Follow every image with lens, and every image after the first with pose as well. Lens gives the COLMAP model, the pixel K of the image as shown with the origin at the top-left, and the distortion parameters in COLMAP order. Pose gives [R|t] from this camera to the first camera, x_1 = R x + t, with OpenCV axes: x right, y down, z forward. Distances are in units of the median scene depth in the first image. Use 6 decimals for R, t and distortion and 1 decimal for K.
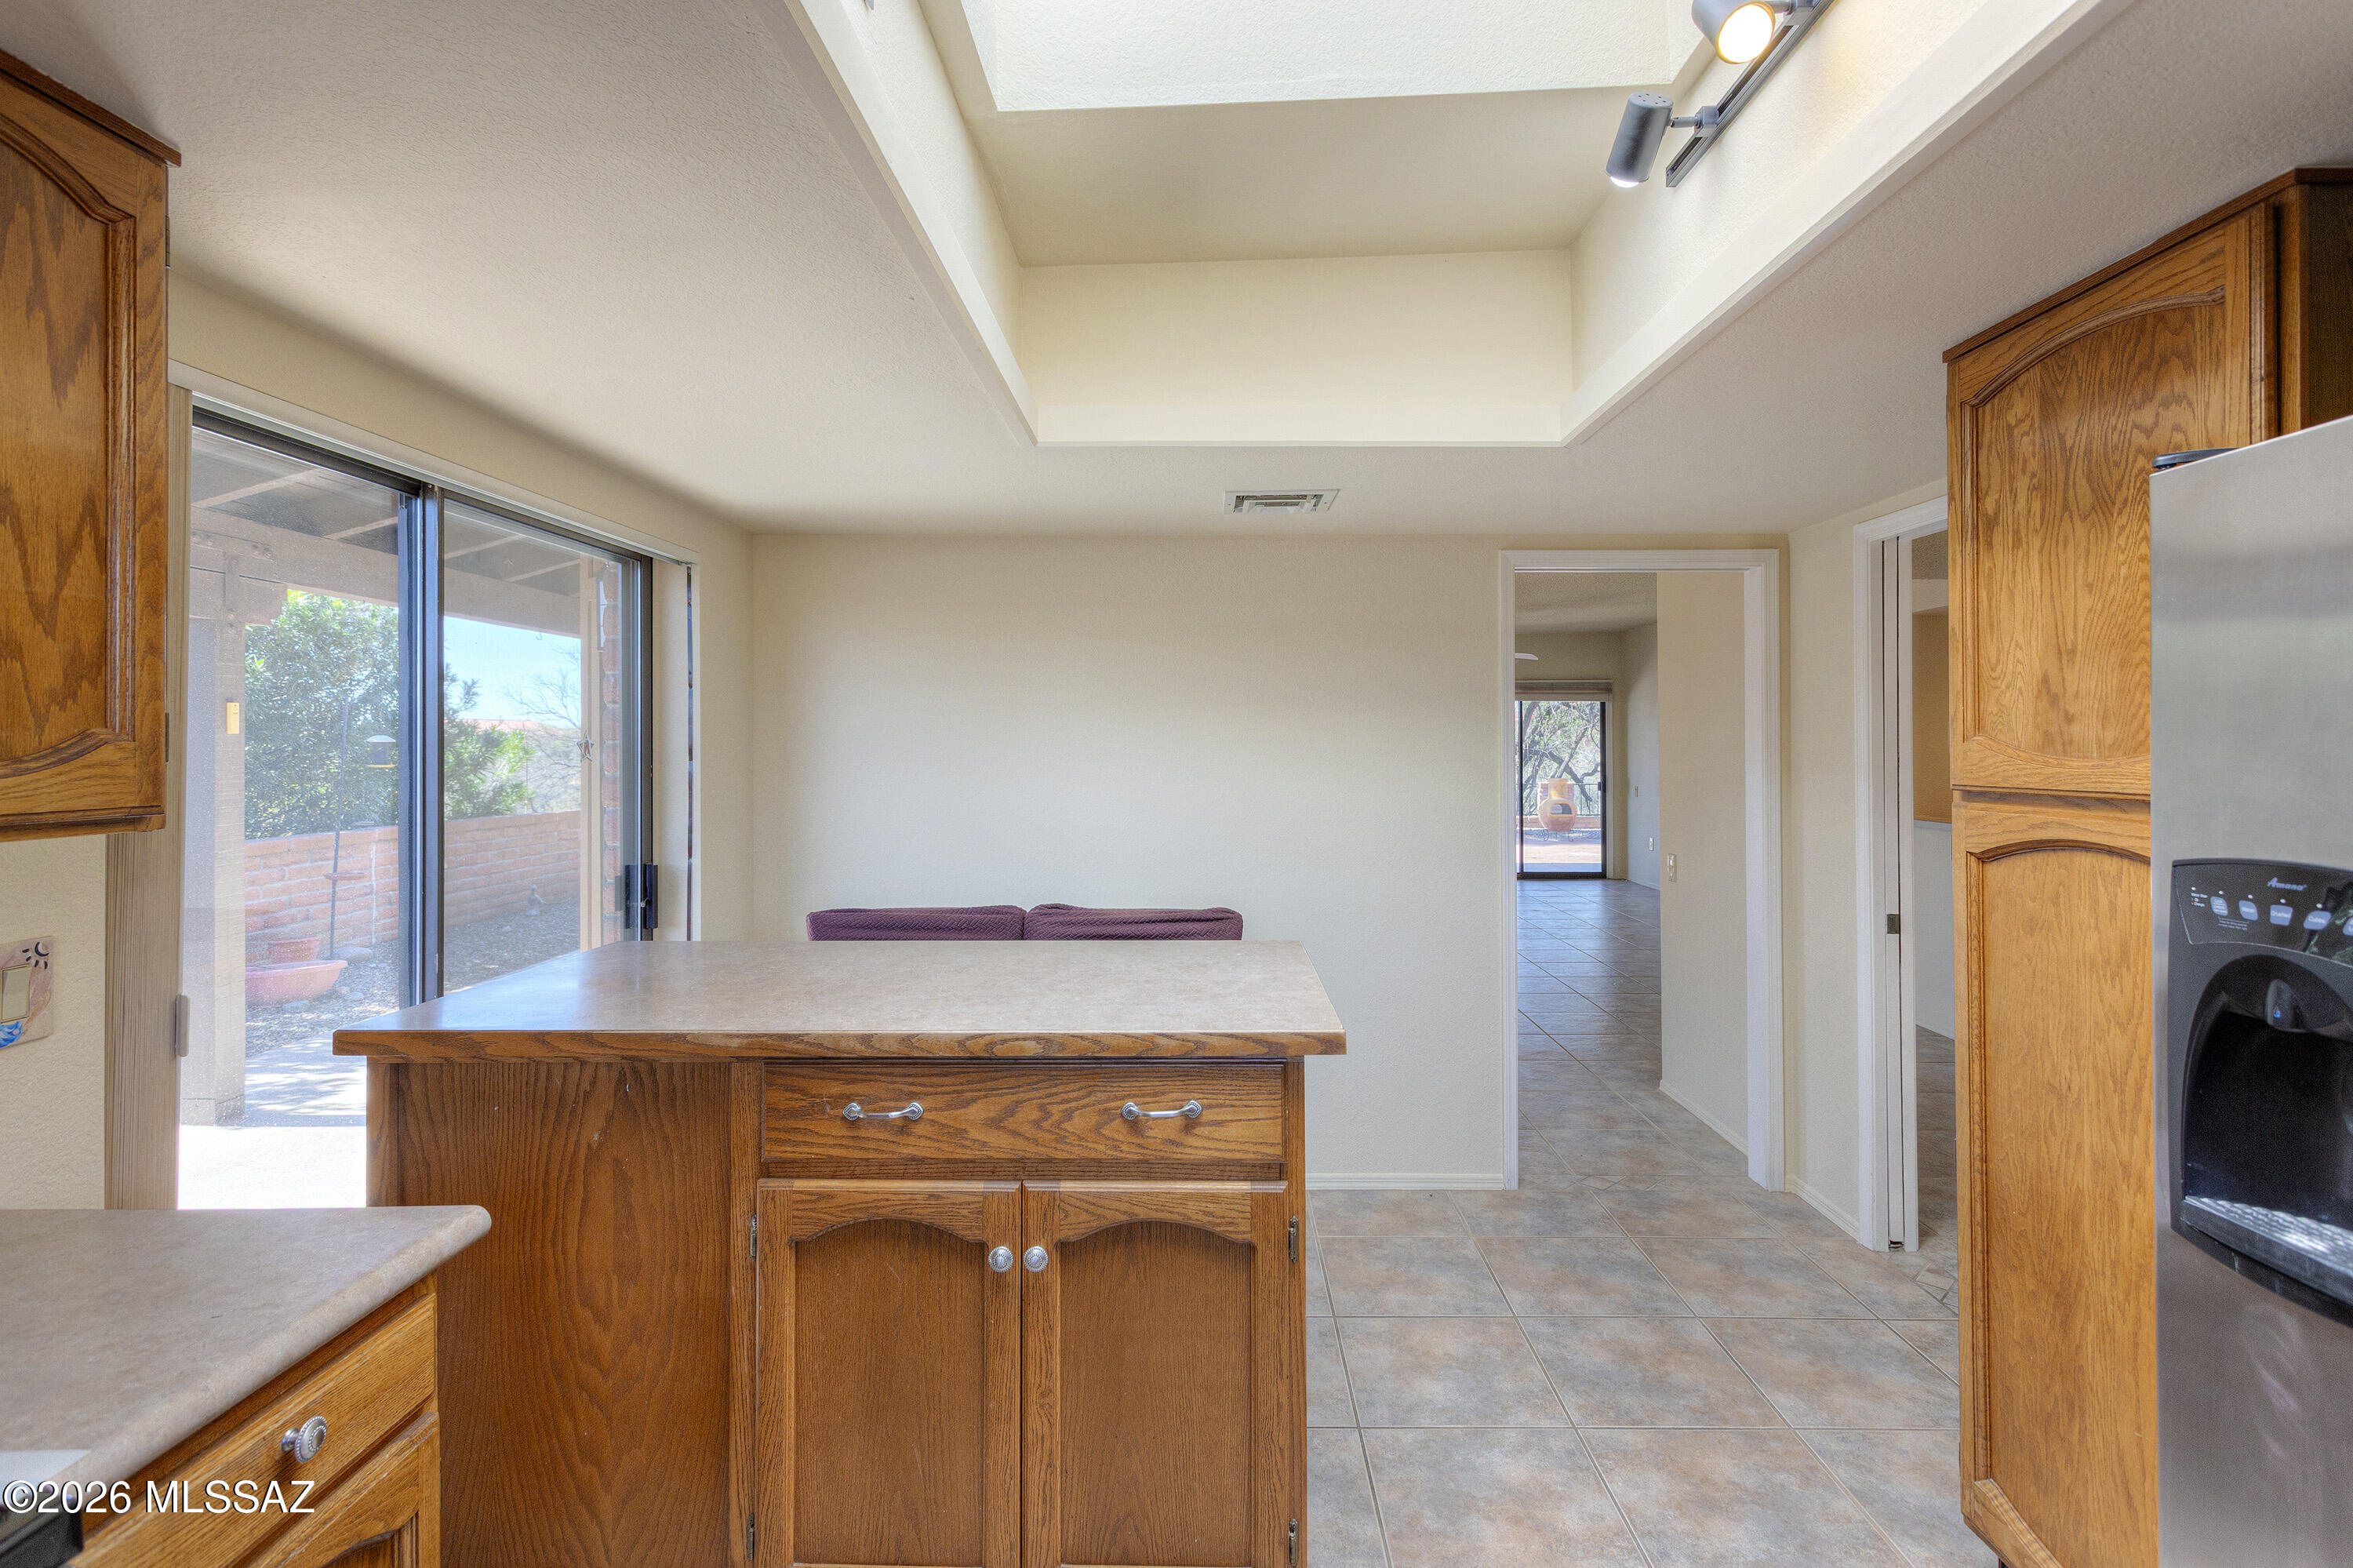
lens RADIAL K [[1121.8, 0, 1196.8], [0, 1121.8, 745.1], [0, 0, 1]] dist [0.002243, -0.000110]
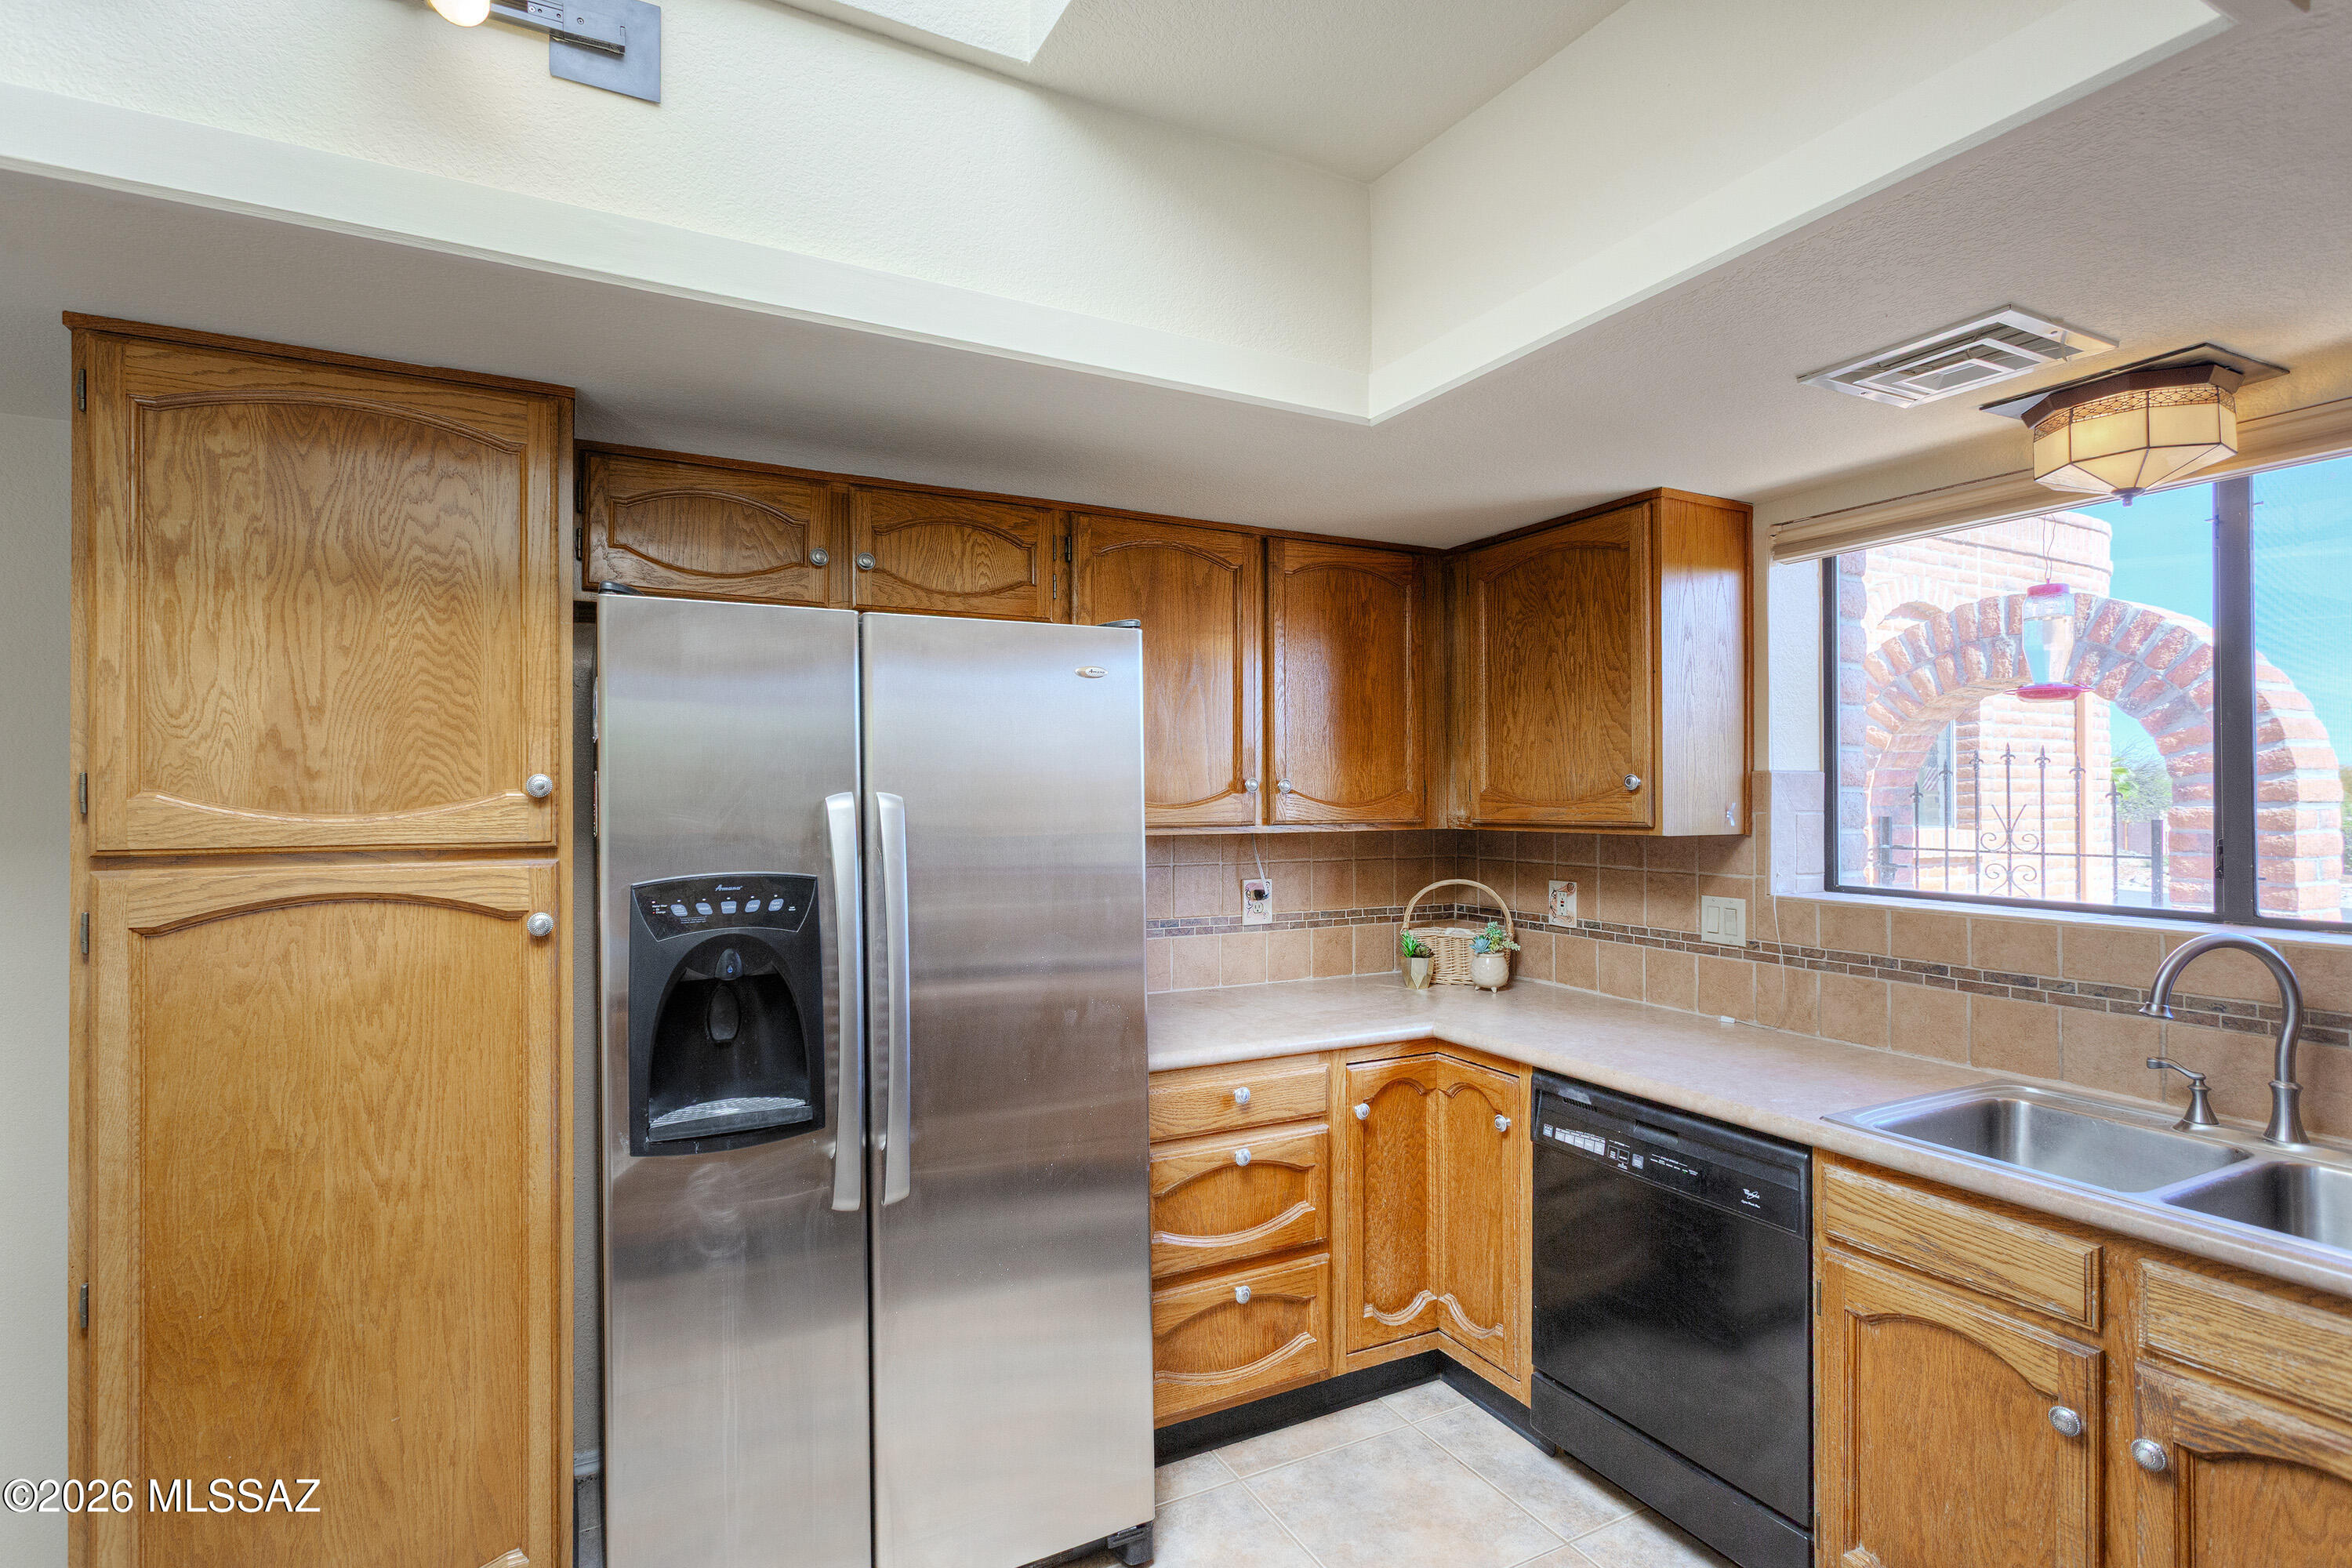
lens RADIAL K [[1121.3, 0, 1193.0], [0, 1121.3, 792.2], [0, 0, 1]] dist [0.002243, -0.000110]
pose [[-0.471825, 0.002001, 0.881690, -0.506841], [0.003224, 0.999995, -0.000544, -0.005102], [-0.881686, 0.002586, -0.471829, 0.808783]]
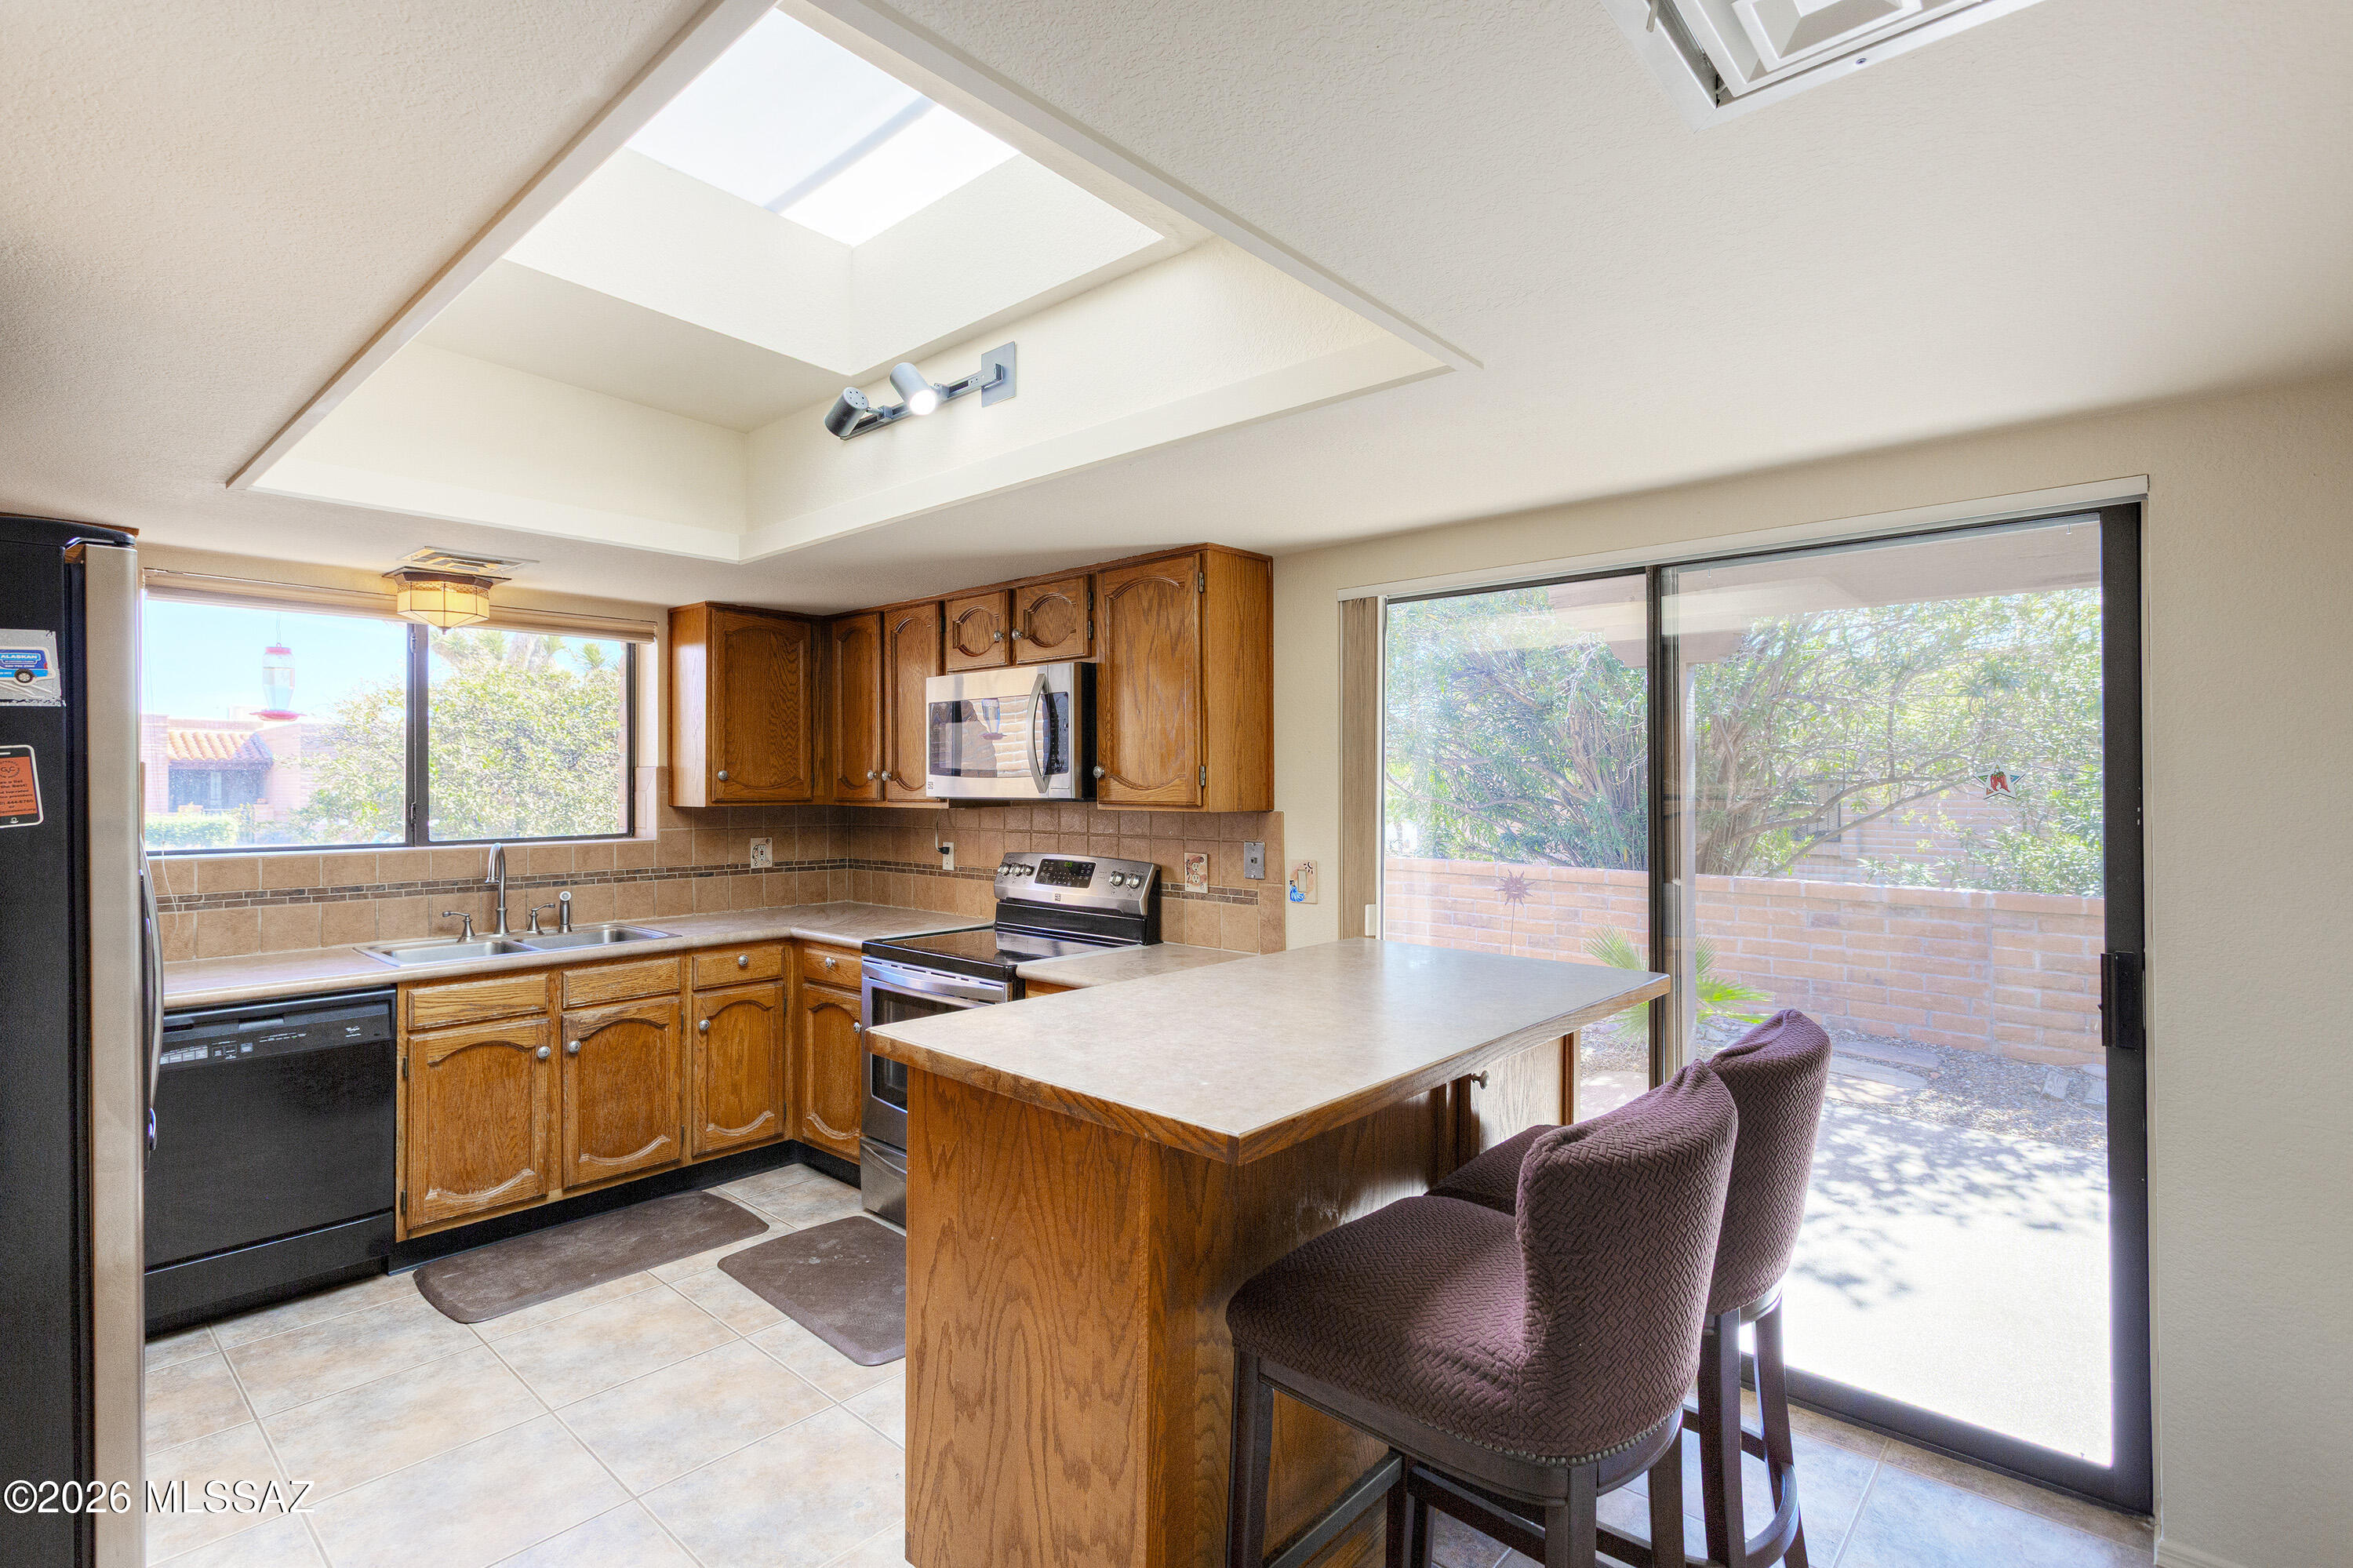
lens RADIAL K [[1121.8, 0, 1185.2], [0, 1121.8, 776.5], [0, 0, 1]] dist [0.002243, -0.000110]
pose [[-0.654025, -0.000761, -0.756472, 0.813634], [0.001793, 0.999995, -0.002557, 0.001028], [0.756471, -0.003028, -0.654021, 2.073210]]
